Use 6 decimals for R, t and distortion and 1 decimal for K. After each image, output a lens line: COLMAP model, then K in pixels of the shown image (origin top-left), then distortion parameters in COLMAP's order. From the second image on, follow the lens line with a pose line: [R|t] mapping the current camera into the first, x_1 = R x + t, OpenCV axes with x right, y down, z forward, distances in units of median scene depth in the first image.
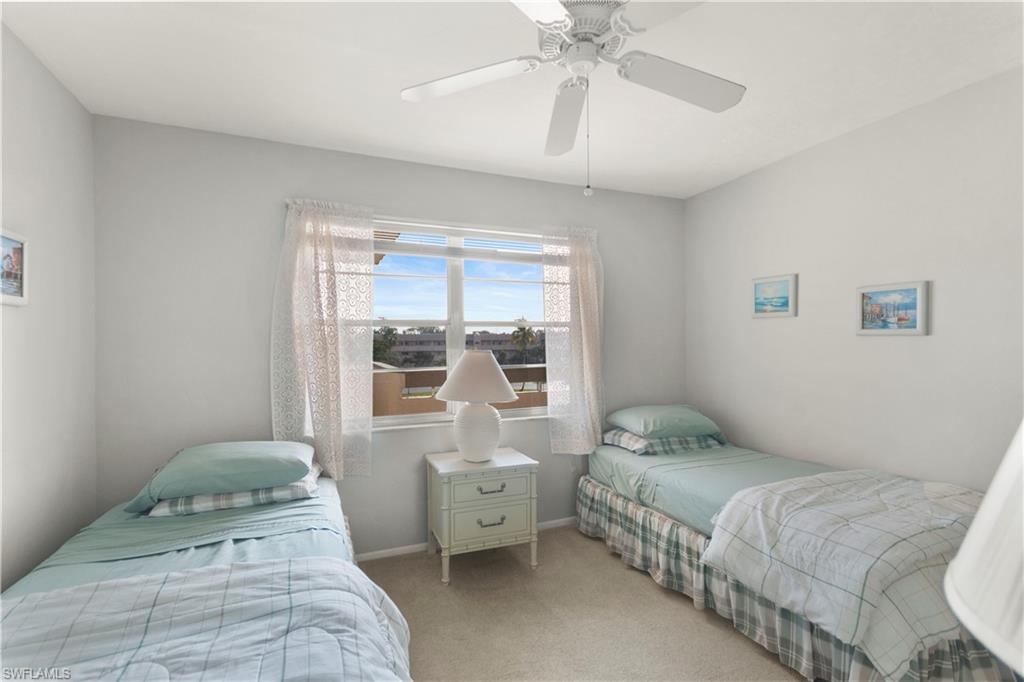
lens RADIAL K [[473.5, 0, 508.3], [0, 473.5, 342.0], [0, 0, 1]] dist [0.003455, 0.001643]
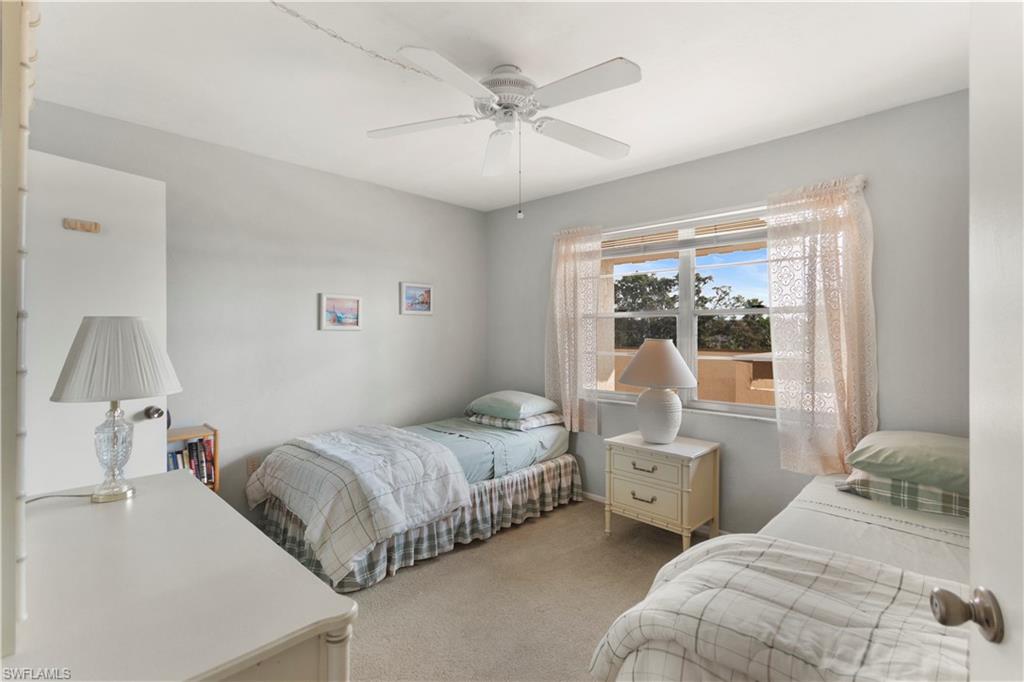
lens RADIAL K [[473.5, 0, 503.0], [0, 473.5, 335.1], [0, 0, 1]] dist [0.003455, 0.001643]
pose [[0.386847, 0.012506, -0.922059, 0.803009], [0.000026, 0.999908, 0.013573, -0.006034], [0.922144, -0.005275, 0.386811, 0.277564]]
